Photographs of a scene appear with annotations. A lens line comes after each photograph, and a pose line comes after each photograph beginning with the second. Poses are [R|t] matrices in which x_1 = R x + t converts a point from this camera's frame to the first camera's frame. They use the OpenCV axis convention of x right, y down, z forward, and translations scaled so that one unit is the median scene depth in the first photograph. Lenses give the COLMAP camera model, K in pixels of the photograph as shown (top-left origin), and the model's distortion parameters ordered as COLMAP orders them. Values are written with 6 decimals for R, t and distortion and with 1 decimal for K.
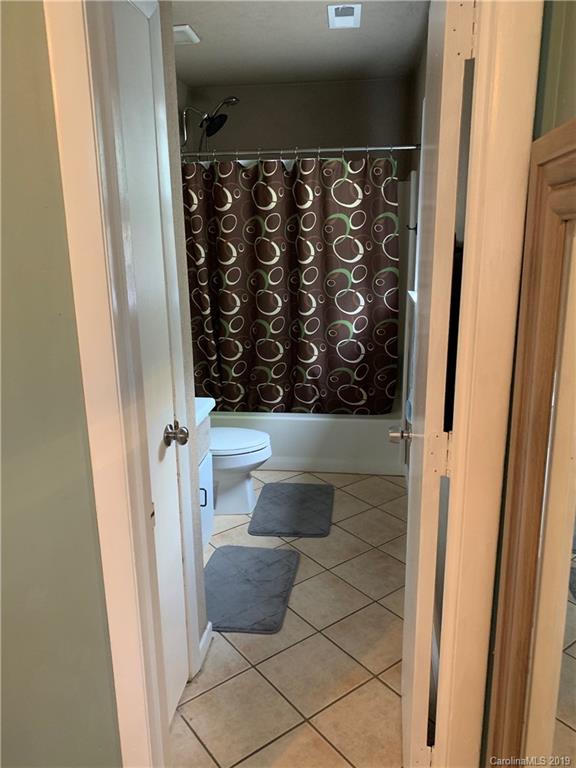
lens RADIAL K [[584.2, 0, 288.0], [0, 584.2, 384.0], [0, 0, 1]] dist [0.076862, -0.001308]
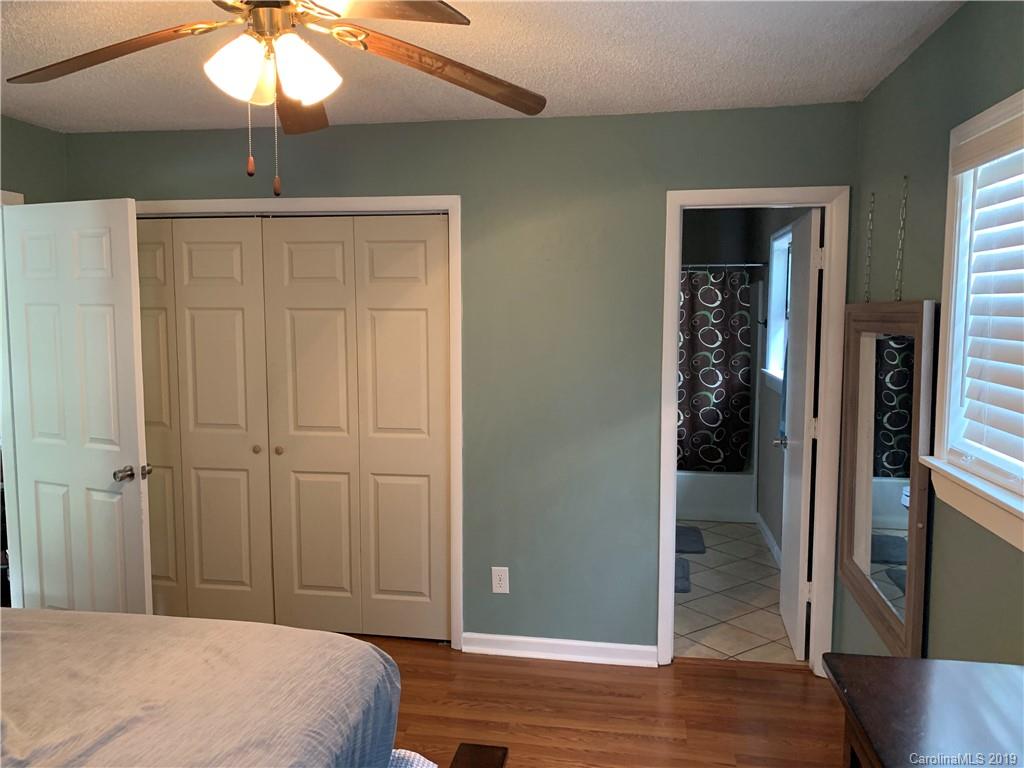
lens RADIAL K [[778.9, 0, 512.0], [0, 778.9, 384.0], [0, 0, 1]] dist [0.076862, -0.001308]
pose [[0.999125, 0.017971, -0.037760, -0.266380], [-0.023785, 0.986883, -0.159673, 0.157852], [0.034396, 0.160431, 0.986448, -0.699250]]
